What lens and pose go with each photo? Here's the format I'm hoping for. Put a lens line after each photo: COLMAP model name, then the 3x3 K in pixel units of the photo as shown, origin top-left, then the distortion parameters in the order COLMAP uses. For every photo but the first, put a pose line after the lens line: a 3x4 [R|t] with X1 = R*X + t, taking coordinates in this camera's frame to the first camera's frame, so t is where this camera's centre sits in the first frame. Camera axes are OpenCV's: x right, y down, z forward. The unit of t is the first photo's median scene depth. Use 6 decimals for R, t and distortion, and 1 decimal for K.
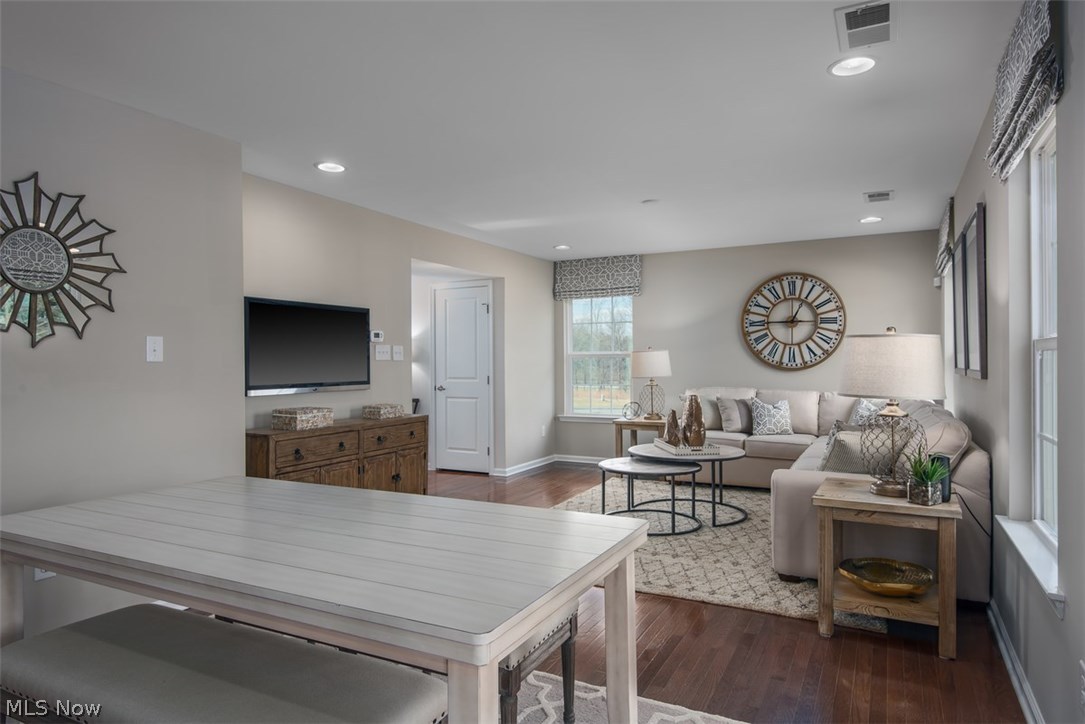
lens RADIAL K [[627.4, 0, 542.5], [0, 627.4, 362.0], [0, 0, 1]] dist [0.021389, -0.025885]
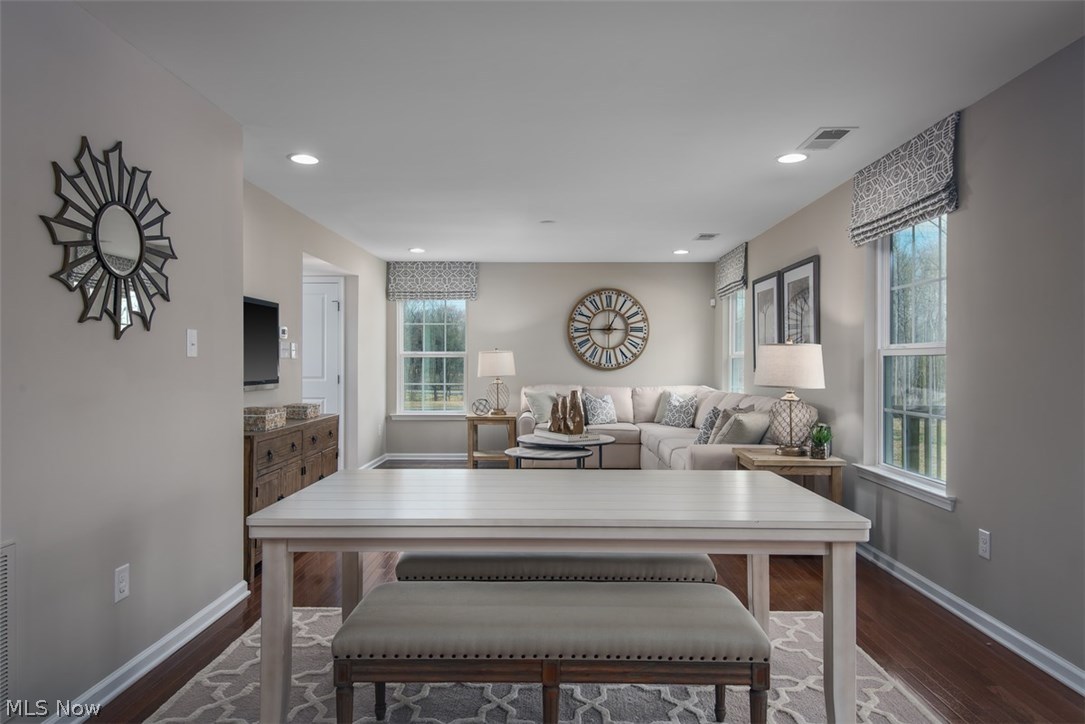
lens RADIAL K [[627.4, 0, 542.5], [0, 627.4, 362.0], [0, 0, 1]] dist [0.021389, -0.025885]
pose [[0.902077, 0.008157, 0.431497, -0.236647], [-0.007535, 0.999967, -0.003150, 0.002644], [-0.431508, -0.000410, 0.902109, -0.021583]]
